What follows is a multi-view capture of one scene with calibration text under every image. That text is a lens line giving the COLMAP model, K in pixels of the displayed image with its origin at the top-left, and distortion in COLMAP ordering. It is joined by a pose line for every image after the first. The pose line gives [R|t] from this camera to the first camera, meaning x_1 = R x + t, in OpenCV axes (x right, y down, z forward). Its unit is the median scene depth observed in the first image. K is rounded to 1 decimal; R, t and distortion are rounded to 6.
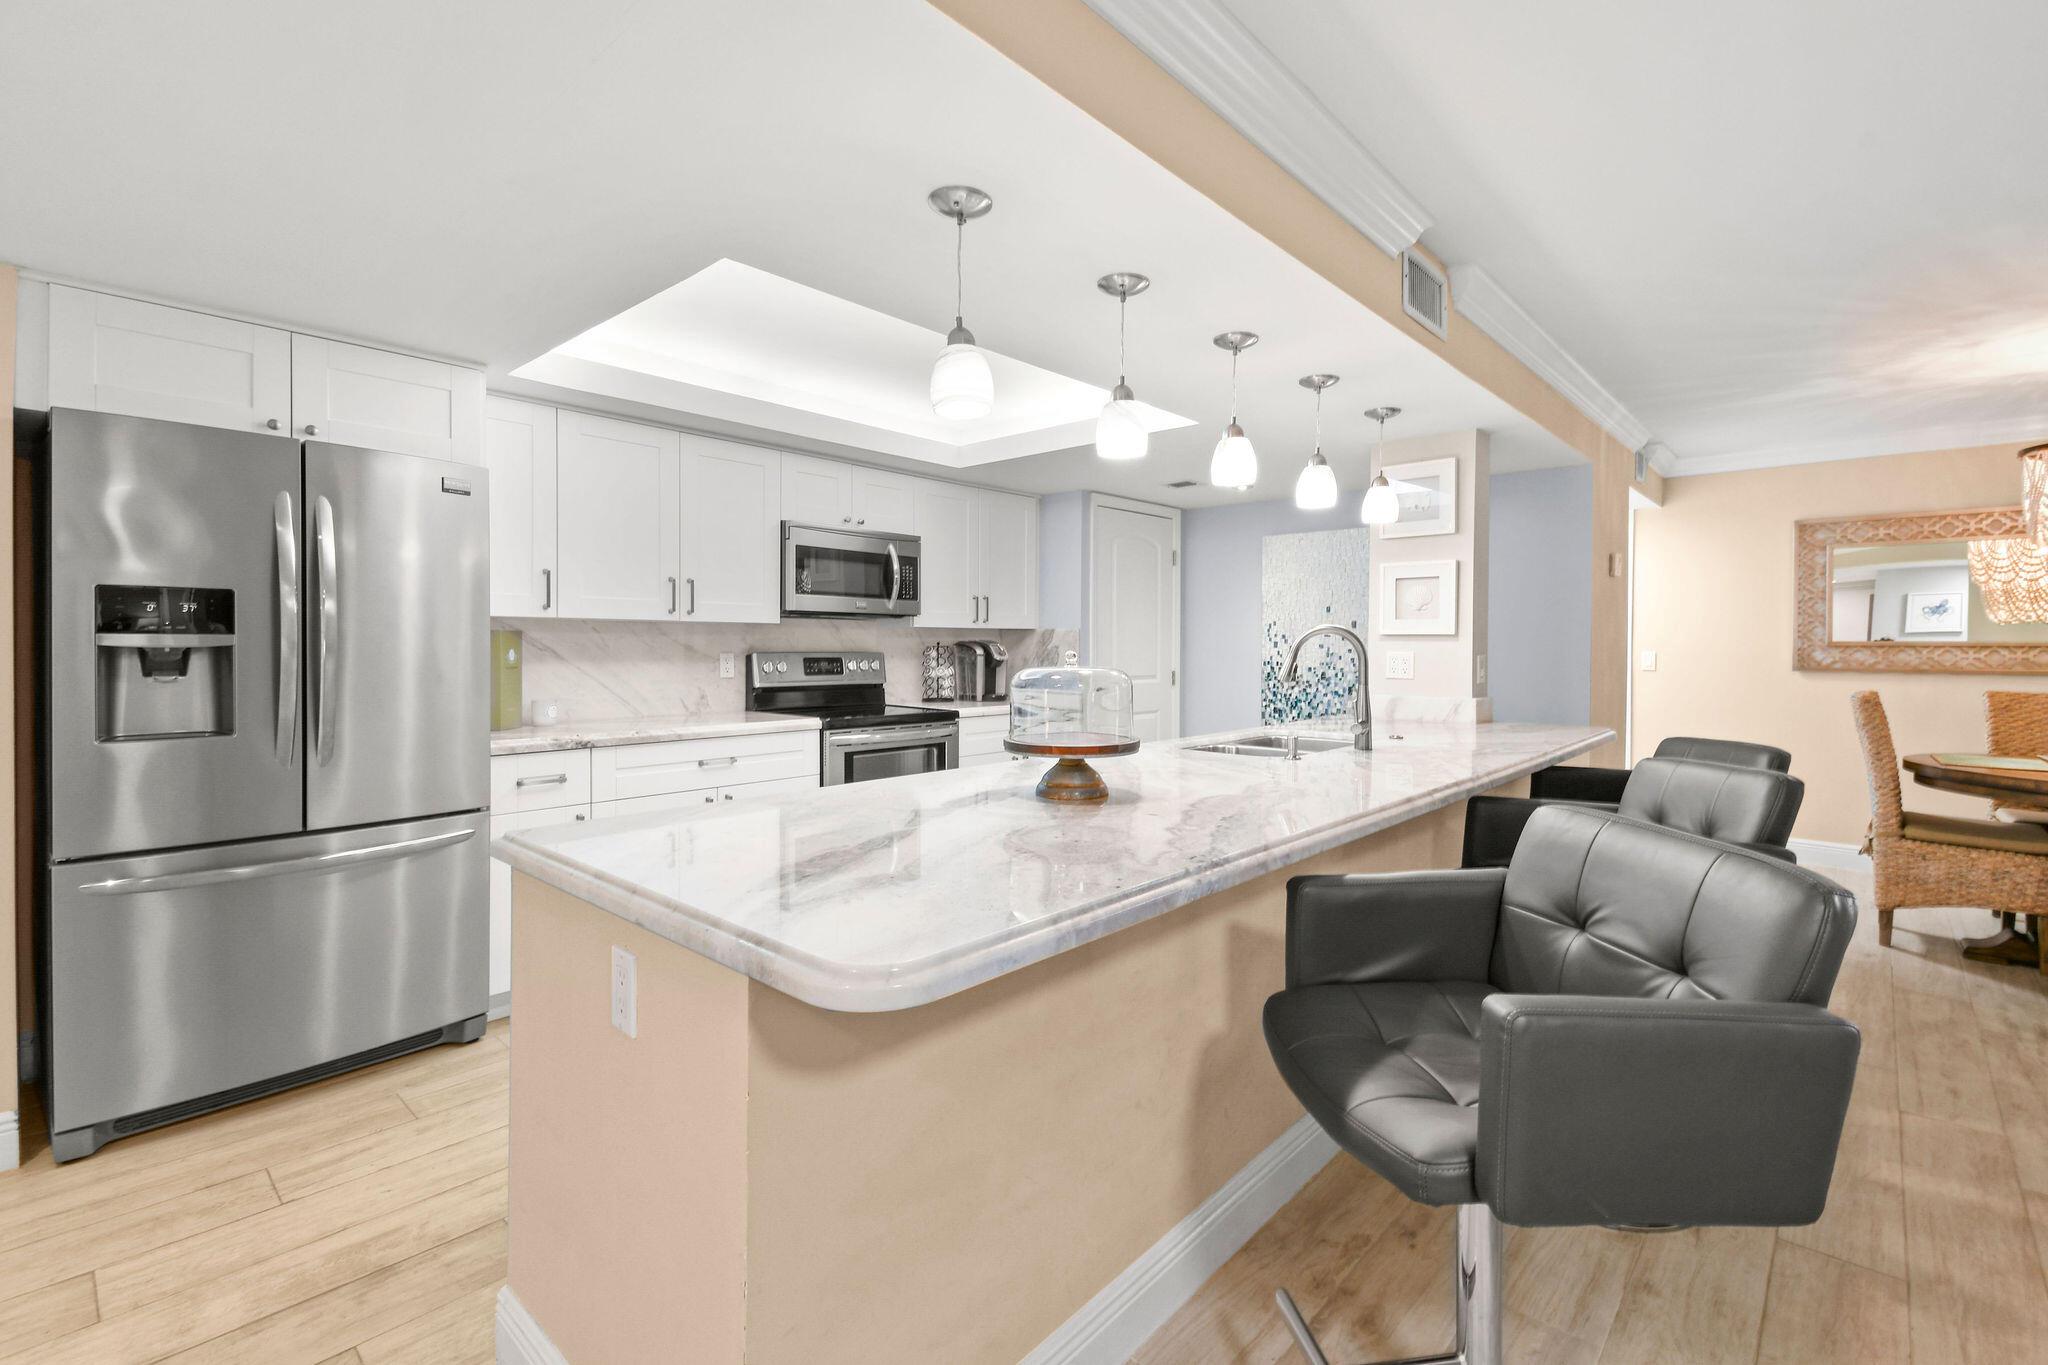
lens RADIAL K [[899.5, 0, 1031.7], [0, 899.5, 656.7], [0, 0, 1]] dist [0.029180, -0.015827]
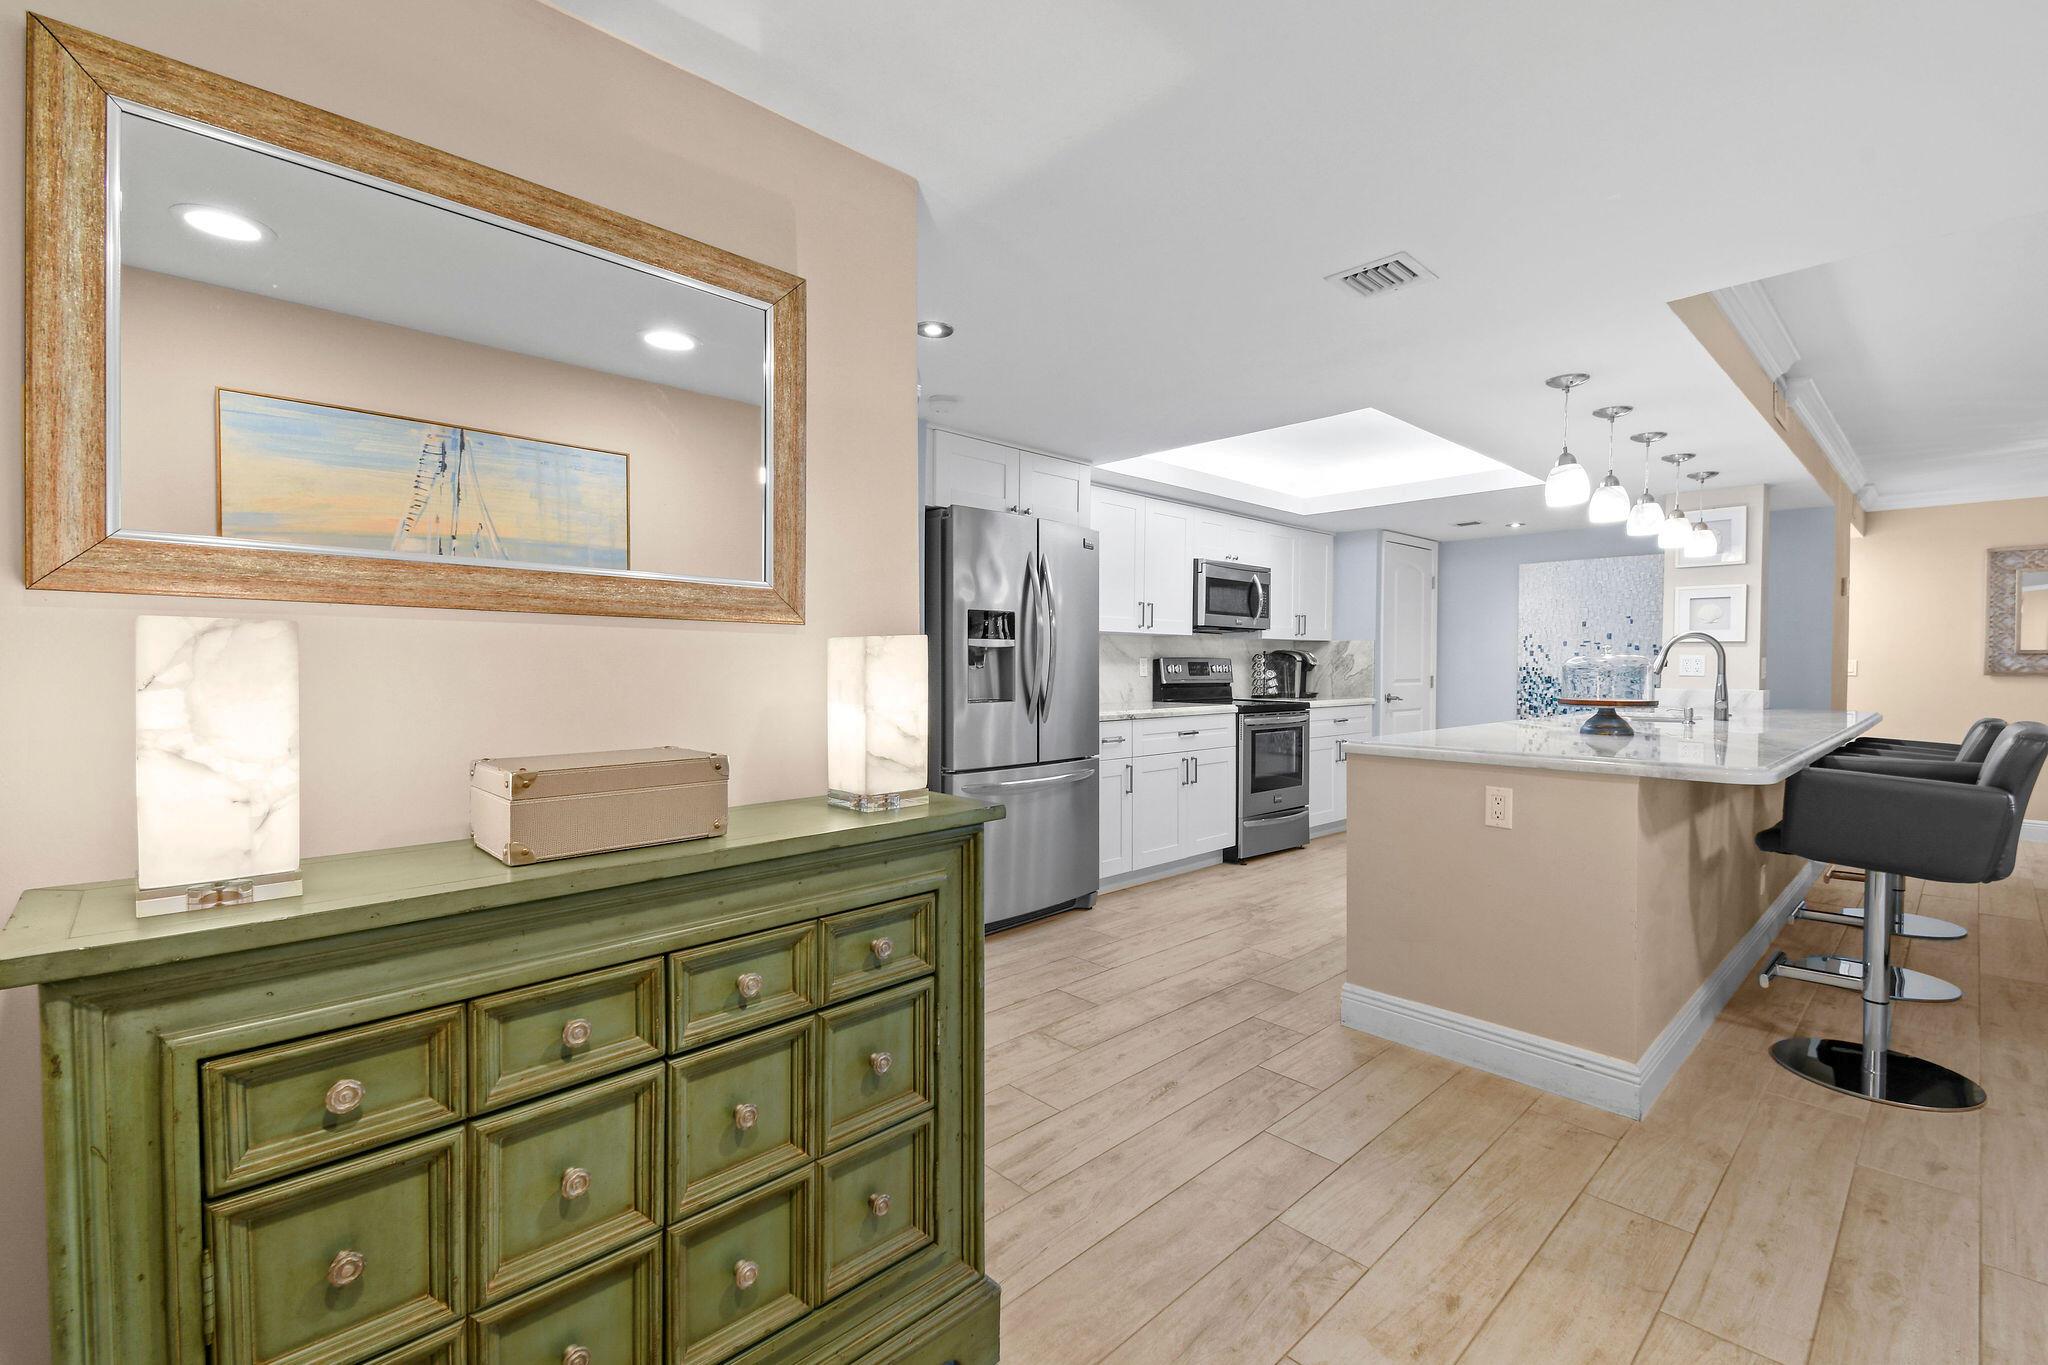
lens RADIAL K [[899.5, 0, 1032.6], [0, 899.5, 679.3], [0, 0, 1]] dist [0.029180, -0.015827]
pose [[0.997795, 0.001134, -0.066359, -0.400670], [-0.000940, 0.999995, 0.002954, 0.023198], [0.066362, -0.002885, 0.997791, -0.329400]]
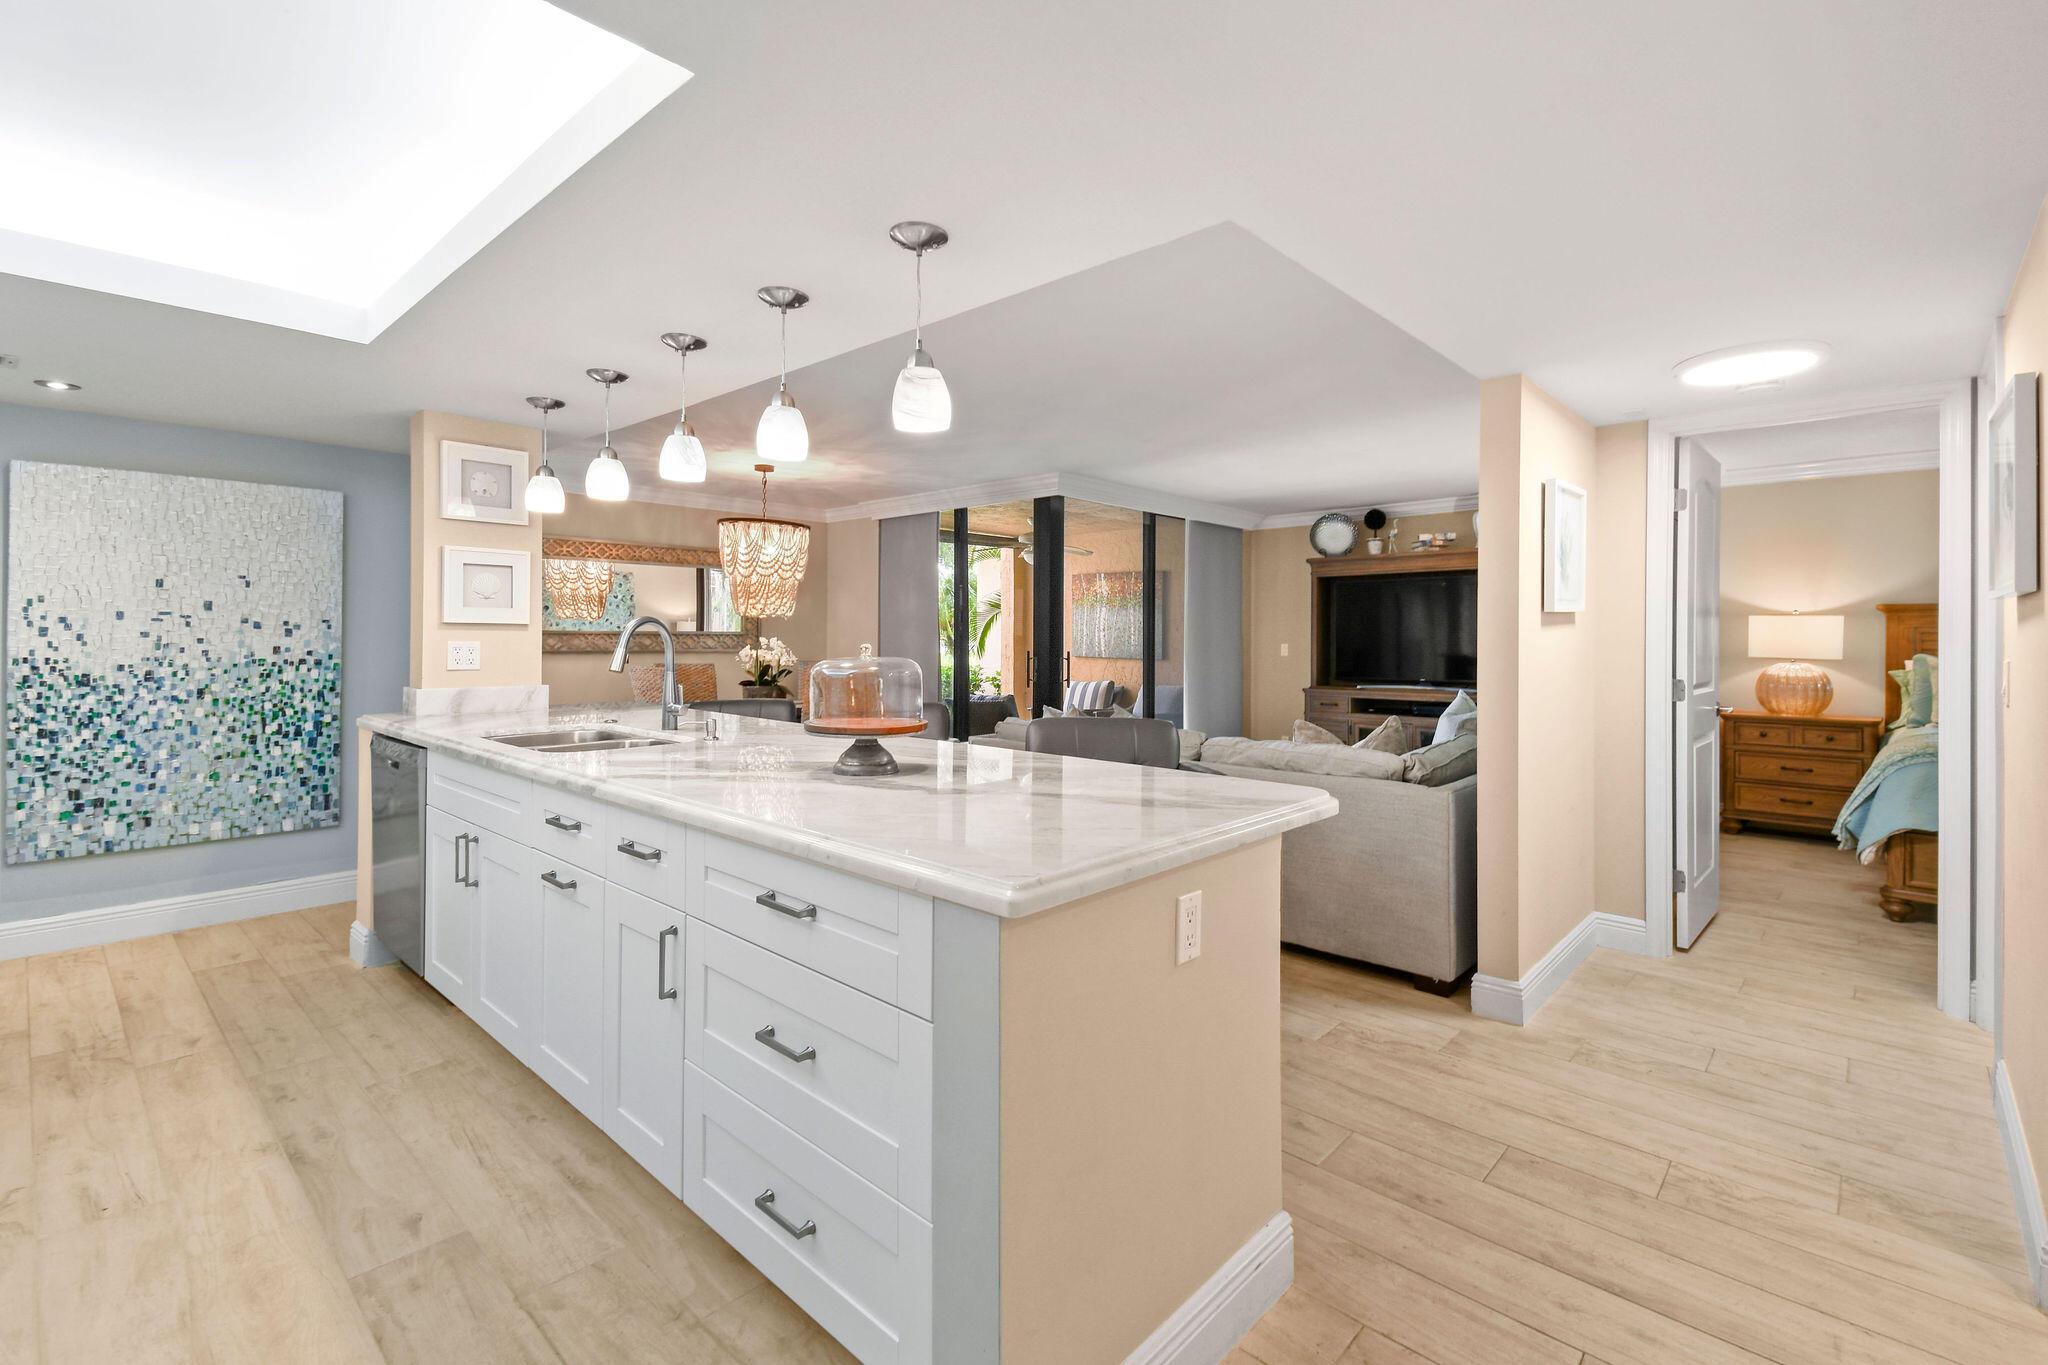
lens RADIAL K [[899.5, 0, 1047.9], [0, 899.5, 633.8], [0, 0, 1]] dist [0.029180, -0.015827]
pose [[-0.007151, -0.000035, 0.999974, -0.488299], [0.007656, 0.999971, 0.000090, -0.008368], [-0.999945, 0.007657, -0.007151, 0.356709]]
